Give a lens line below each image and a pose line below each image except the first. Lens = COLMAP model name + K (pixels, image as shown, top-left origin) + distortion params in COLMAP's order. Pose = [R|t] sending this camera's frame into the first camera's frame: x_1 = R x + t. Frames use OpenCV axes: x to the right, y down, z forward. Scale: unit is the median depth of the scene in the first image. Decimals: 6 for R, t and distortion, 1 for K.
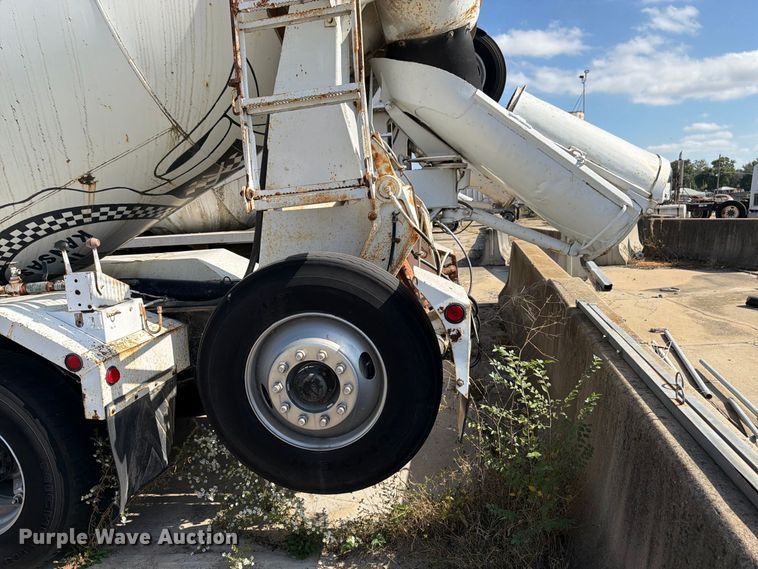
lens RADIAL K [[535.4, 0, 383.5], [0, 535.4, 283.4], [0, 0, 1]] dist [0.090214, -0.149014]
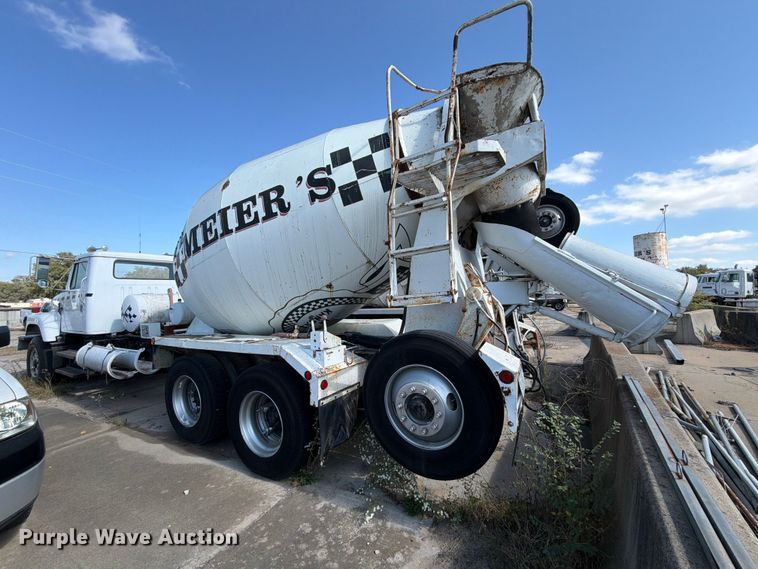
lens RADIAL K [[301.1, 0, 379.5], [0, 301.1, 281.0], [0, 0, 1]] dist [-0.000025, 0.000251]
pose [[0.917522, 0.009975, -0.397560, 0.110209], [-0.080750, 0.983533, -0.161685, -0.037688], [0.389400, 0.180452, 0.903219, 0.003565]]
